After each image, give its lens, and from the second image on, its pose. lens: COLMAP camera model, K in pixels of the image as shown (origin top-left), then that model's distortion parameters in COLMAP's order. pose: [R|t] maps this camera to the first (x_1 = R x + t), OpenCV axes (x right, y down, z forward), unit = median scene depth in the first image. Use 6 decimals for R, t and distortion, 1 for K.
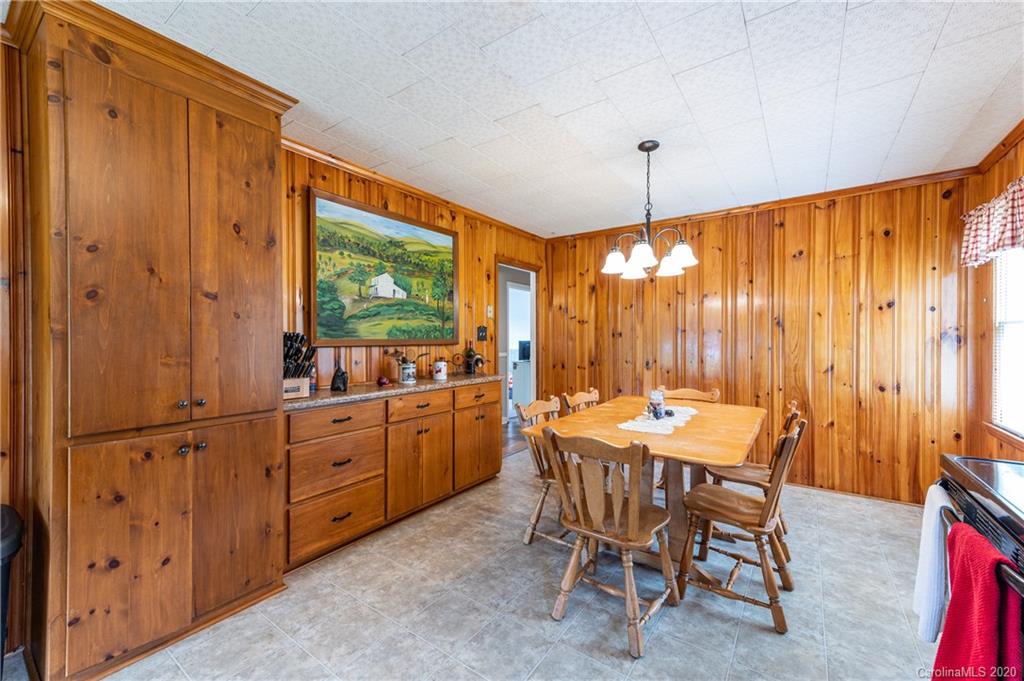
lens RADIAL K [[398.0, 0, 520.8], [0, 398.0, 342.4], [0, 0, 1]] dist [0.017357, -0.000184]
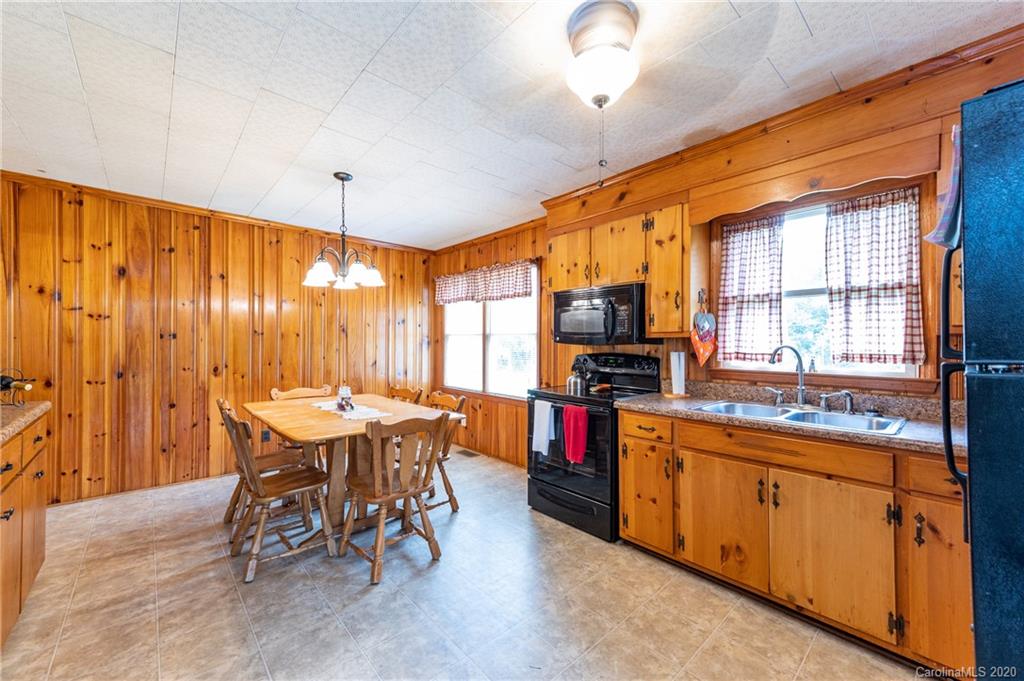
lens RADIAL K [[408.7, 0, 514.3], [0, 408.7, 342.5], [0, 0, 1]] dist [0.015813, -0.000008]
pose [[0.226839, 0.002445, 0.973929, -0.605183], [0.000488, 0.999996, -0.002624, -0.005836], [-0.973932, 0.001071, 0.226837, 0.204888]]
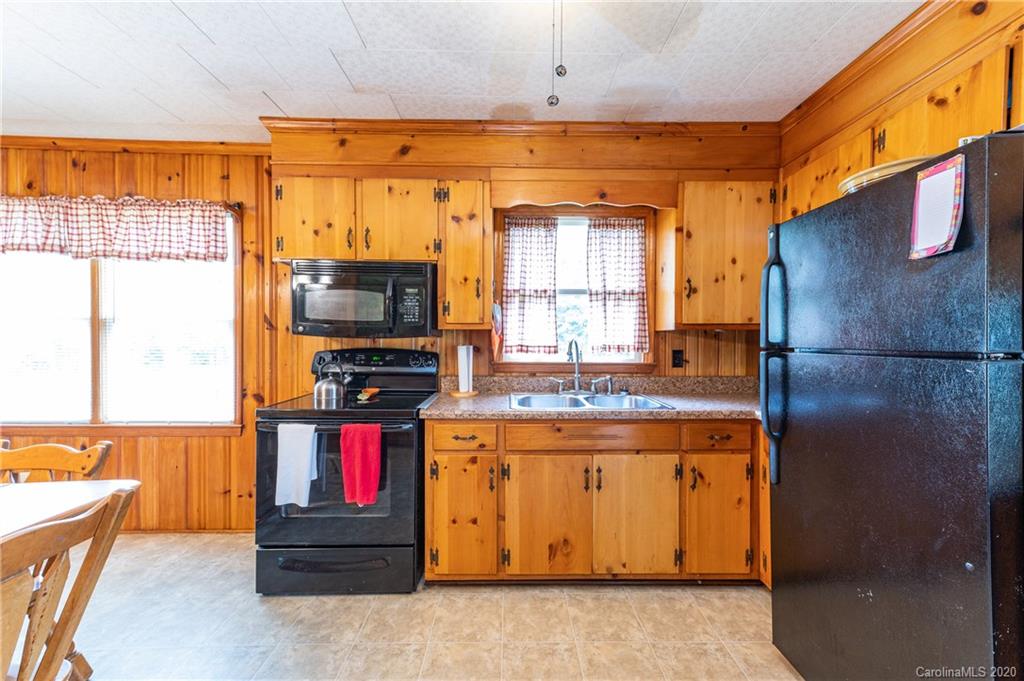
lens RADIAL K [[398.0, 0, 520.8], [0, 398.0, 342.4], [0, 0, 1]] dist [0.017357, -0.000184]
pose [[-0.589910, -0.013067, 0.807363, -0.339420], [-0.002476, 0.999894, 0.014374, -0.005200], [-0.807465, 0.006481, -0.589880, 0.447906]]
